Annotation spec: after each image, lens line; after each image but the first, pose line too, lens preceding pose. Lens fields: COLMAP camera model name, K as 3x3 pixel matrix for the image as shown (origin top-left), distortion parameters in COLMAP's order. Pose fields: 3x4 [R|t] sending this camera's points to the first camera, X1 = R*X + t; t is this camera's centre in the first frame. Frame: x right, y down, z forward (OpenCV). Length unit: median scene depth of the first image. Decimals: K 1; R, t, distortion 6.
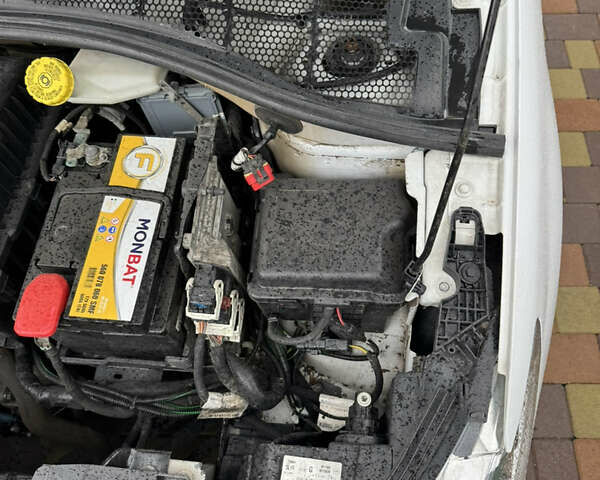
lens RADIAL K [[559.9, 0, 300.0], [0, 559.9, 240.0], [0, 0, 1]] dist [0.124405, -0.298668]
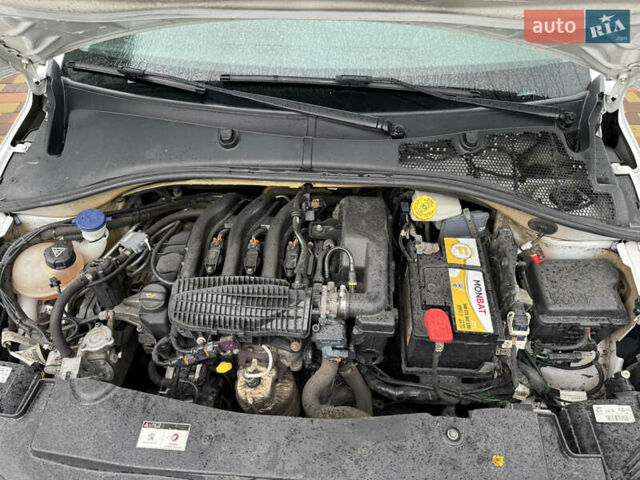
lens RADIAL K [[445.8, 0, 317.9], [0, 445.8, 242.7], [0, 0, 1]] dist [0.088315, -0.131577]
pose [[0.997545, 0.000517, 0.070025, -0.889096], [0.016400, 0.970439, -0.240790, 0.187178], [-0.068080, 0.241348, 0.968048, -0.397306]]
